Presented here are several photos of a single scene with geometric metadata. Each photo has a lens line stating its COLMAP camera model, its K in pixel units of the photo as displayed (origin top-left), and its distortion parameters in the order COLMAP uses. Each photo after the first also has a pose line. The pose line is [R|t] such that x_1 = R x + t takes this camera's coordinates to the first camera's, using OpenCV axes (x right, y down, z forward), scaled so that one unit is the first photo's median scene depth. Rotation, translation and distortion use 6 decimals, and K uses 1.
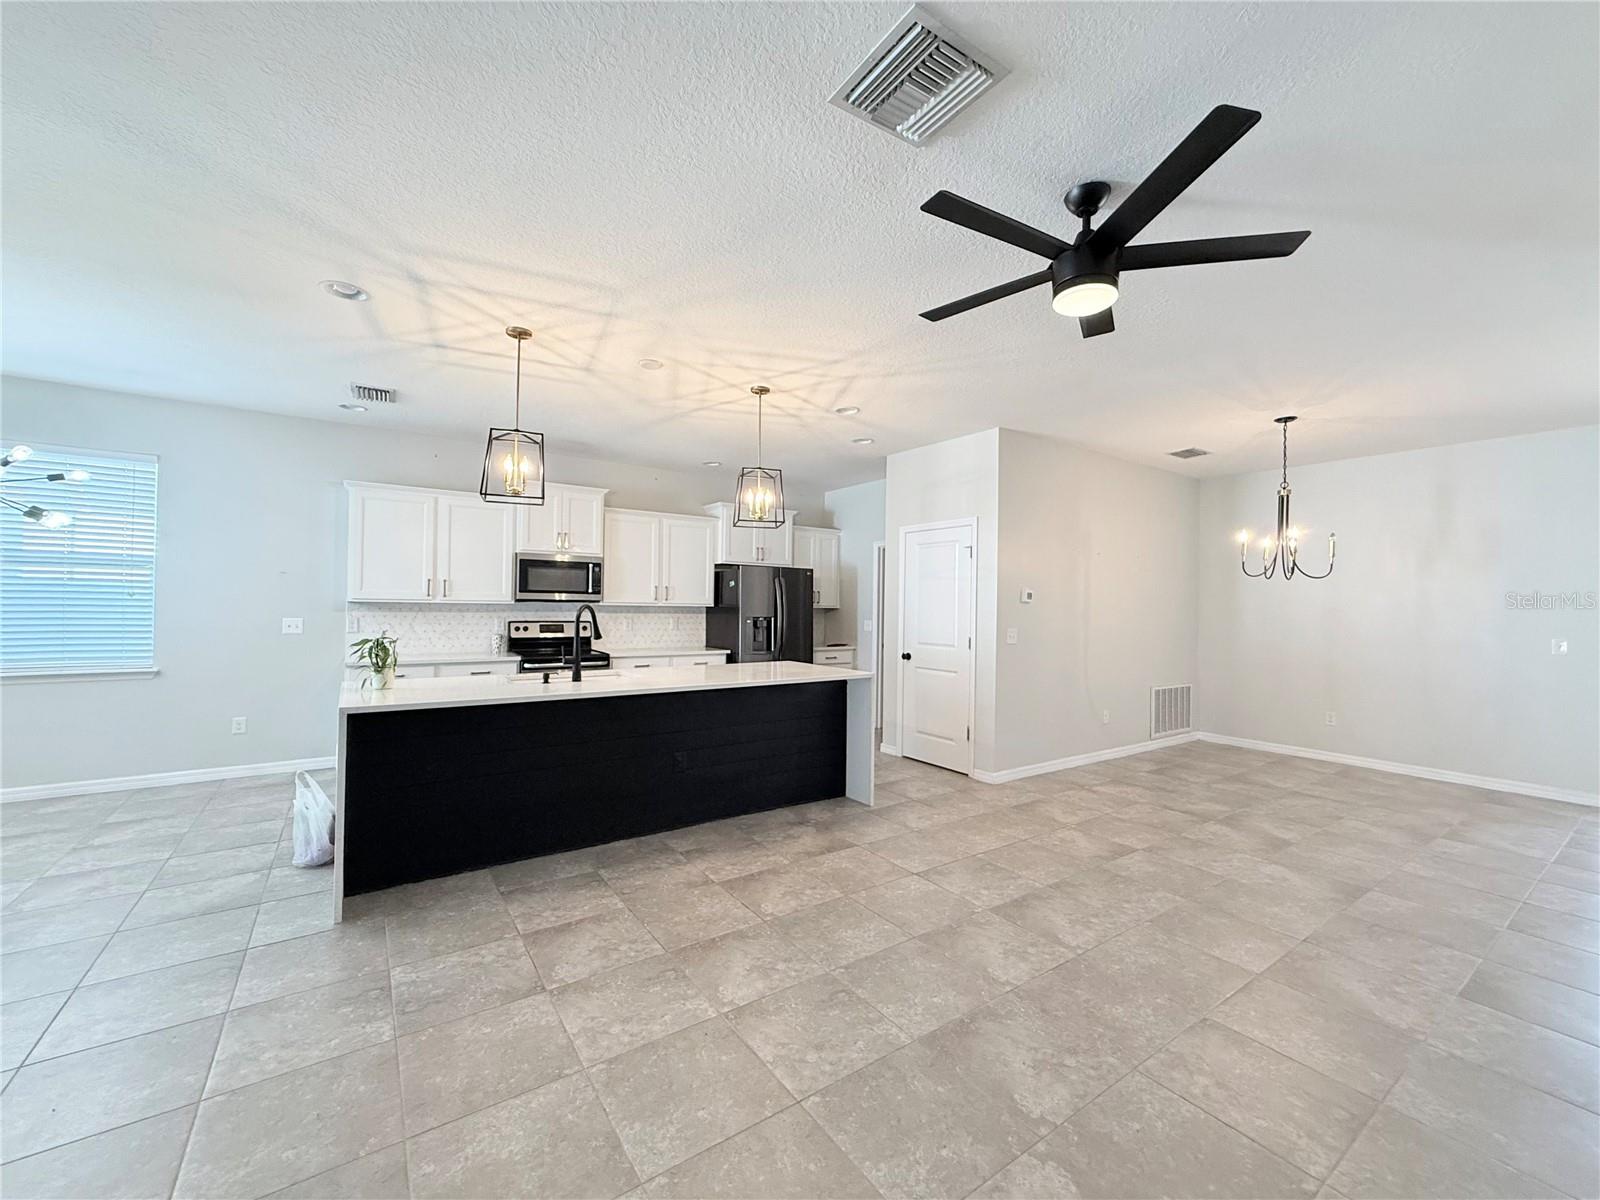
lens RADIAL K [[638.4, 0, 796.2], [0, 638.4, 600.9], [0, 0, 1]] dist [0.000775, -0.000363]
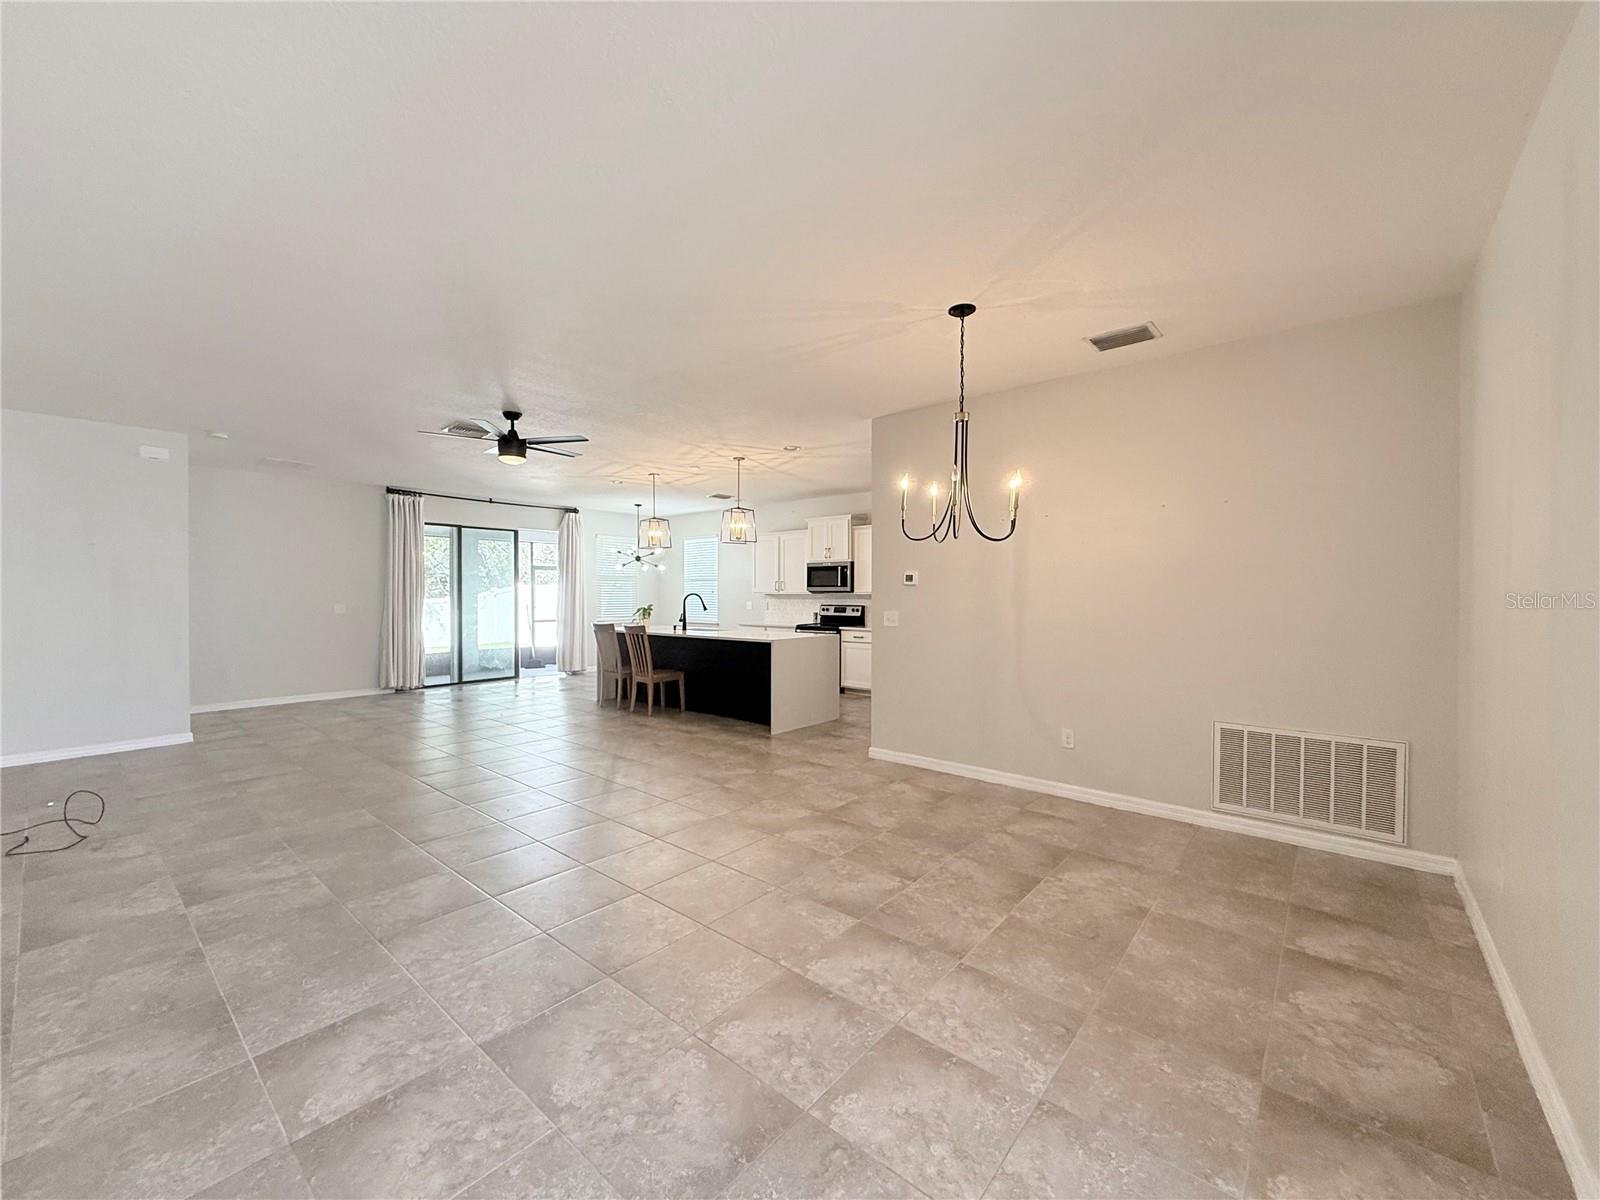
lens RADIAL K [[638.4, 0, 795.3], [0, 638.4, 597.8], [0, 0, 1]] dist [0.000775, -0.000363]
pose [[0.259971, -0.008237, -0.965581, 1.668957], [0.009414, 0.999938, -0.005995, 0.034760], [0.965570, -0.007531, 0.260033, 0.774801]]
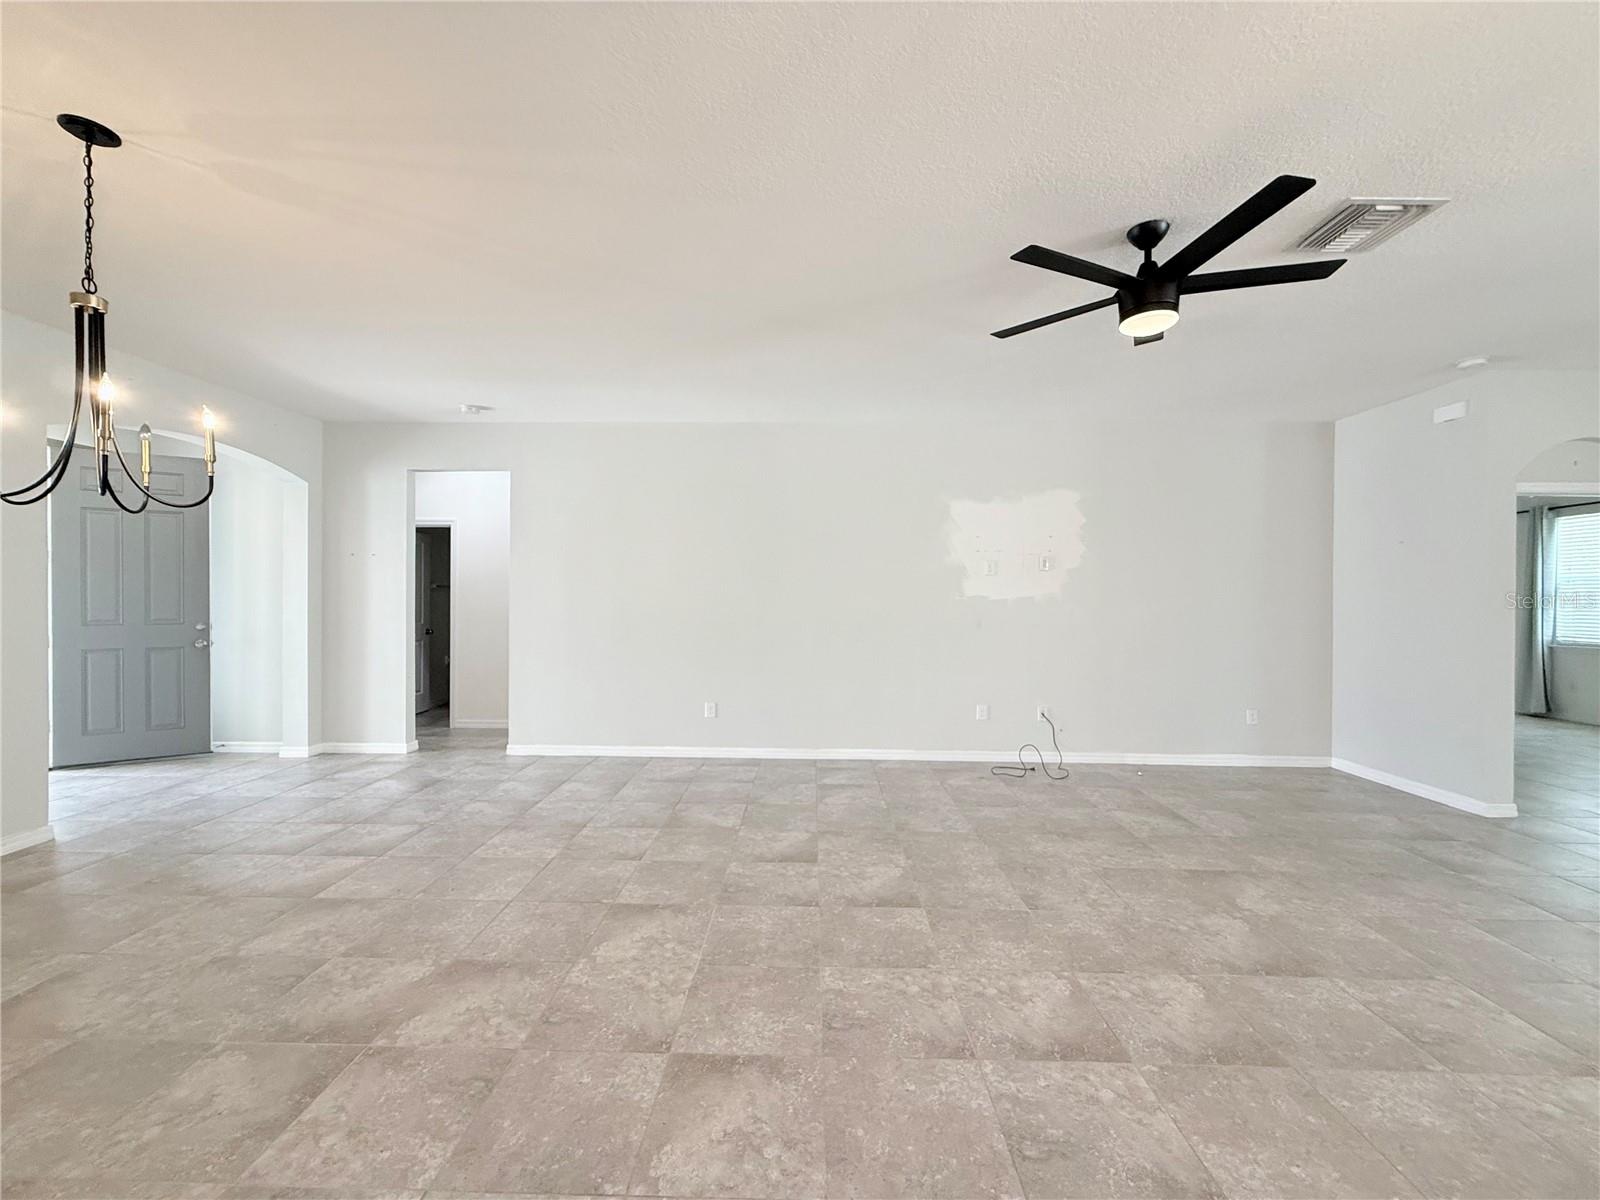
lens RADIAL K [[638.4, 0, 796.7], [0, 638.4, 599.5], [0, 0, 1]] dist [0.000775, -0.000363]
pose [[-0.807848, -0.024266, 0.588892, 0.154195], [-0.022949, 0.999689, 0.009713, 0.016250], [-0.588944, -0.005668, -0.808154, 1.281474]]
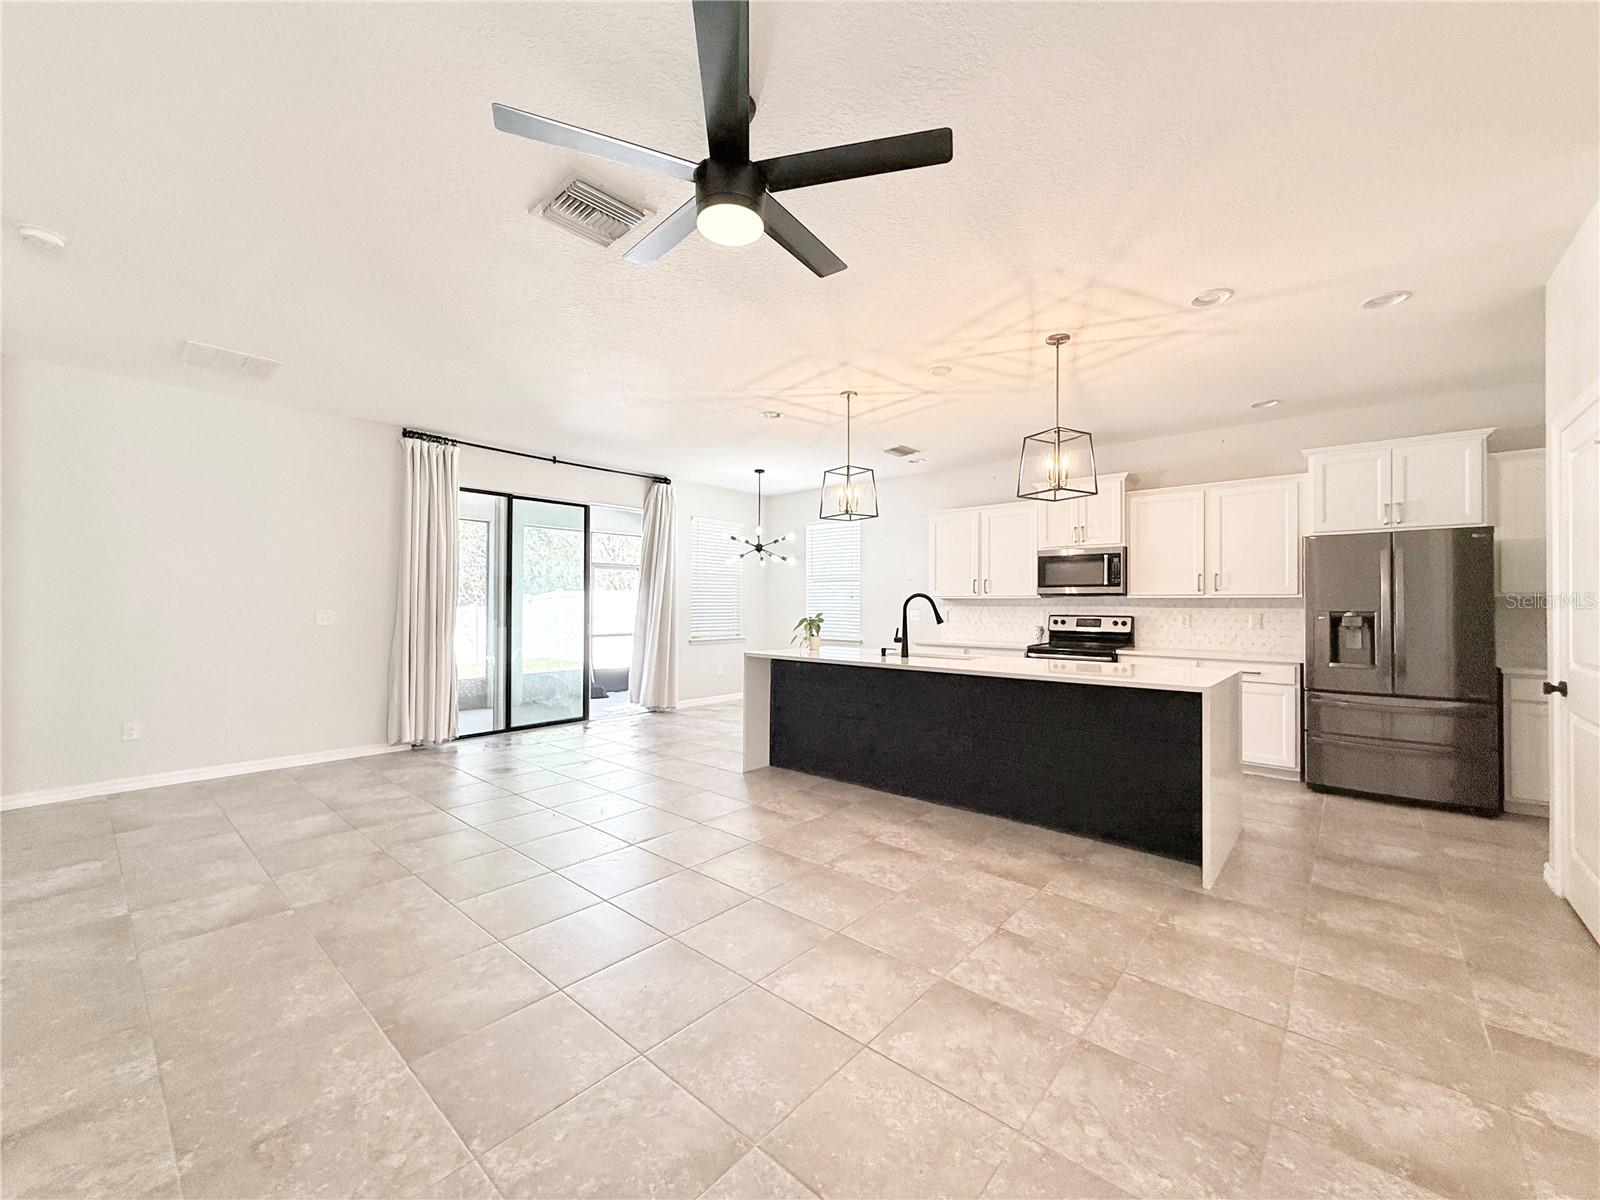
lens RADIAL K [[638.4, 0, 795.3], [0, 638.4, 599.5], [0, 0, 1]] dist [0.000775, -0.000363]
pose [[0.242934, -0.022067, -0.969792, 0.742496], [0.005714, 0.999756, -0.021317, 0.040005], [0.970026, -0.000362, 0.243001, 0.485255]]
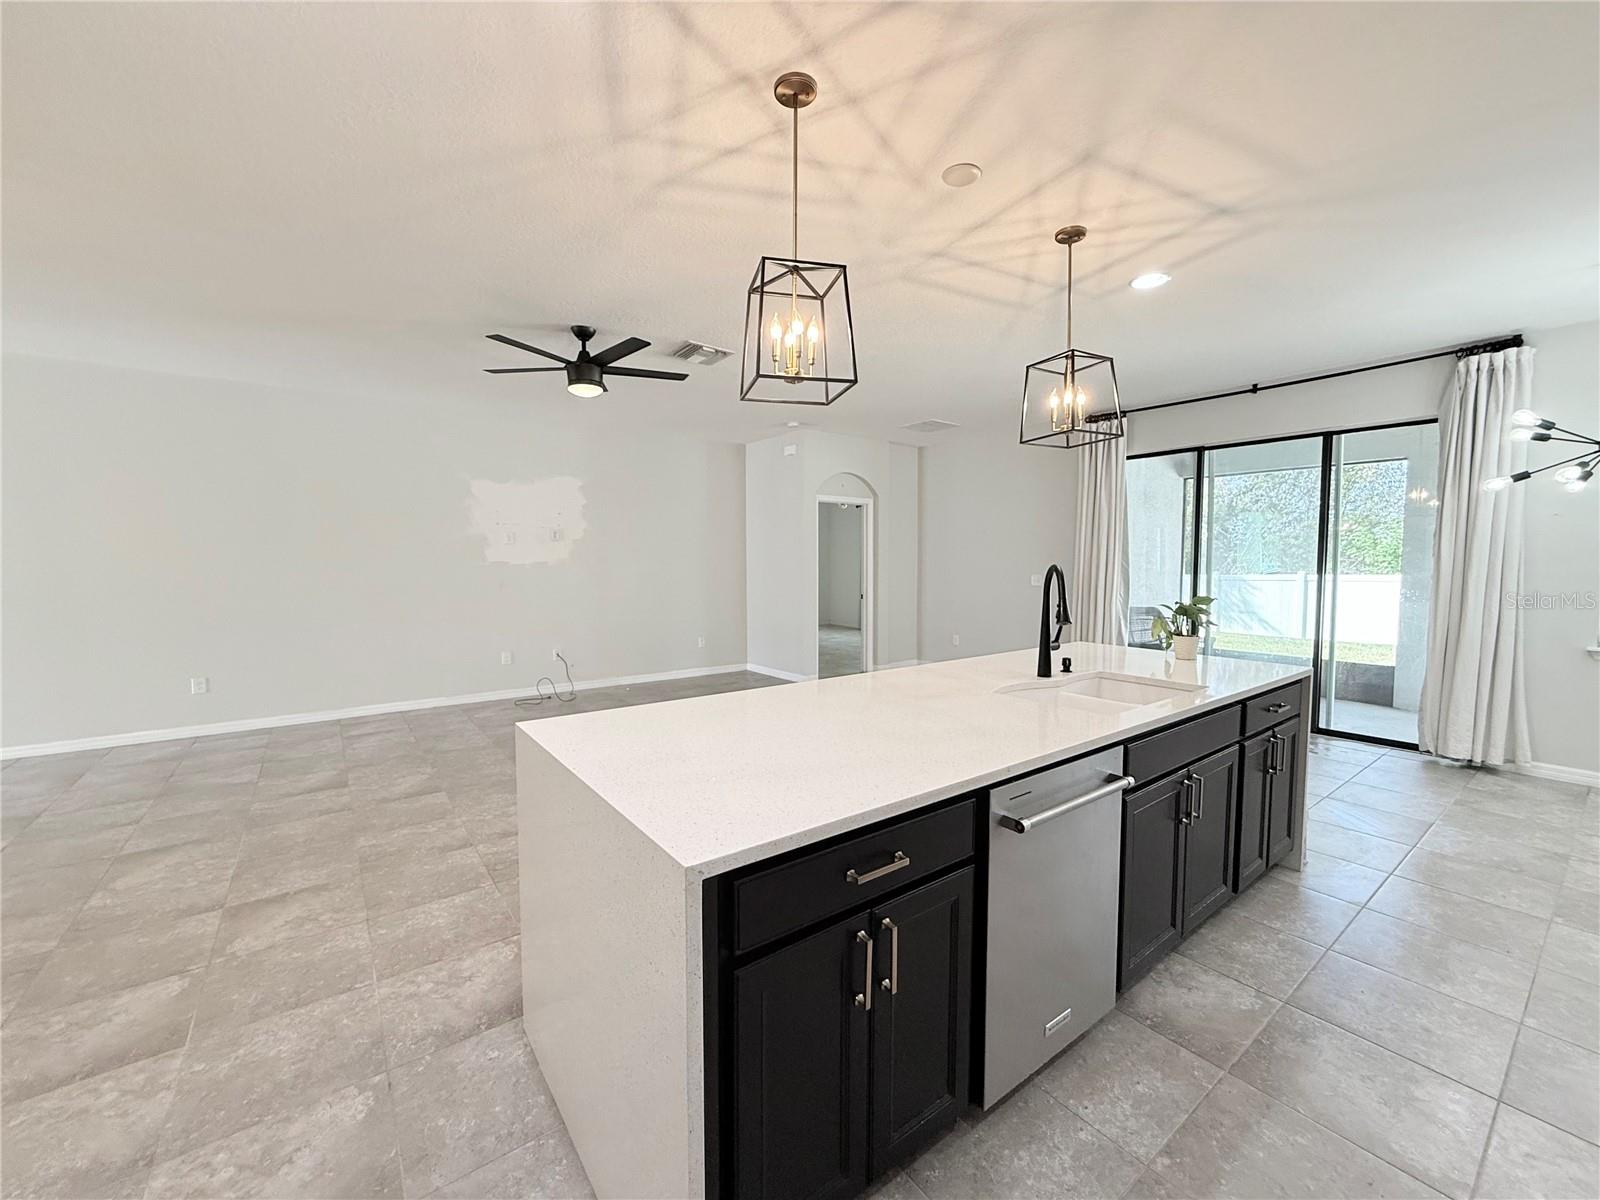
lens RADIAL K [[638.4, 0, 796.0], [0, 638.4, 597.8], [0, 0, 1]] dist [0.000775, -0.000363]
pose [[-0.999221, -0.011598, -0.037718, -0.046403], [-0.013594, 0.998497, 0.053099, 0.008732], [0.037046, 0.053571, -0.997877, 1.599941]]
